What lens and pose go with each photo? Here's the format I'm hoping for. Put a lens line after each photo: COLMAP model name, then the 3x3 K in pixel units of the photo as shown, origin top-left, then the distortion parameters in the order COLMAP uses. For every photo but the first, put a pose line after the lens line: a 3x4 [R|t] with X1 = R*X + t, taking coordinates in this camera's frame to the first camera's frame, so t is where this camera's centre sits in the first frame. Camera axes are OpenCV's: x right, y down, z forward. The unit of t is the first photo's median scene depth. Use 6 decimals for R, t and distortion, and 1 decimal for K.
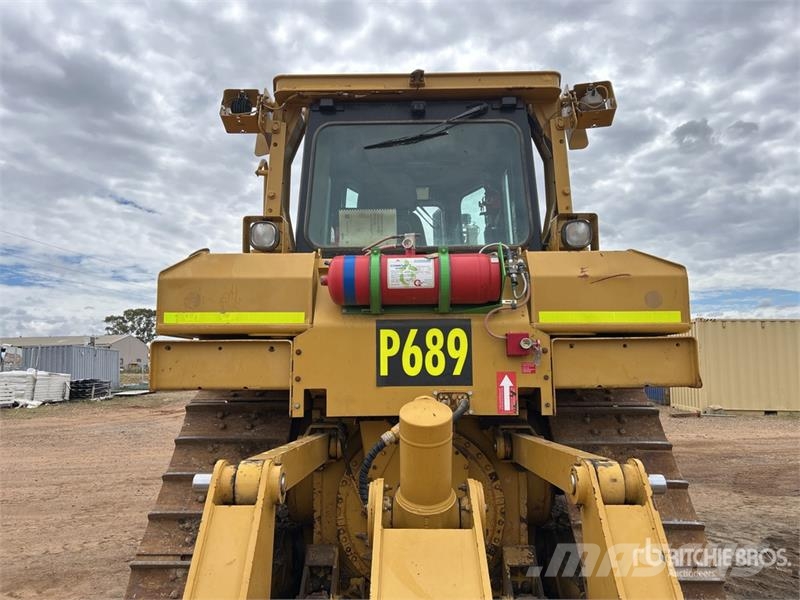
lens RADIAL K [[604.3, 0, 394.3], [0, 604.3, 297.9], [0, 0, 1]] dist [0.061124, -0.067230]
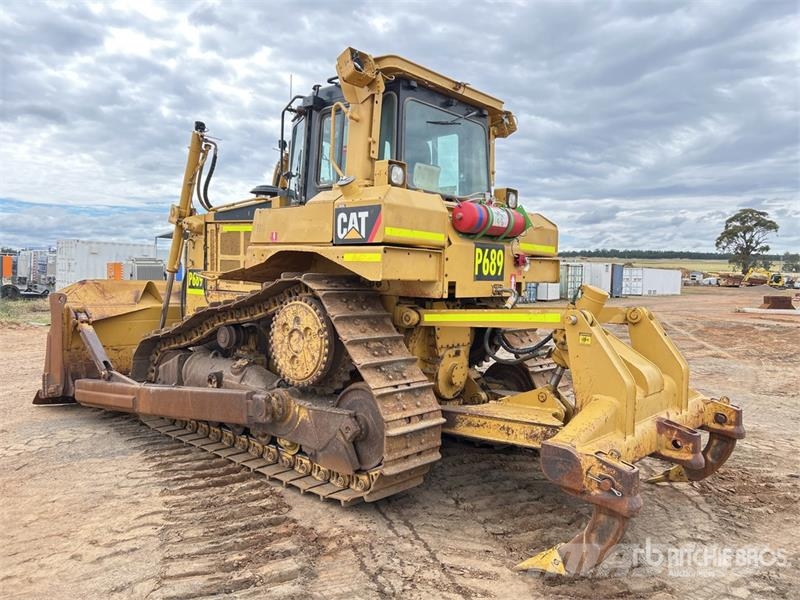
lens RADIAL K [[618.1, 0, 400.0], [0, 618.1, 300.0], [0, 0, 1]] dist [0.016695, -0.001460]
pose [[0.650790, -0.009142, 0.759202, -1.498024], [-0.108311, 0.988583, 0.104749, 0.037967], [-0.751492, -0.150400, 0.642370, 0.015007]]
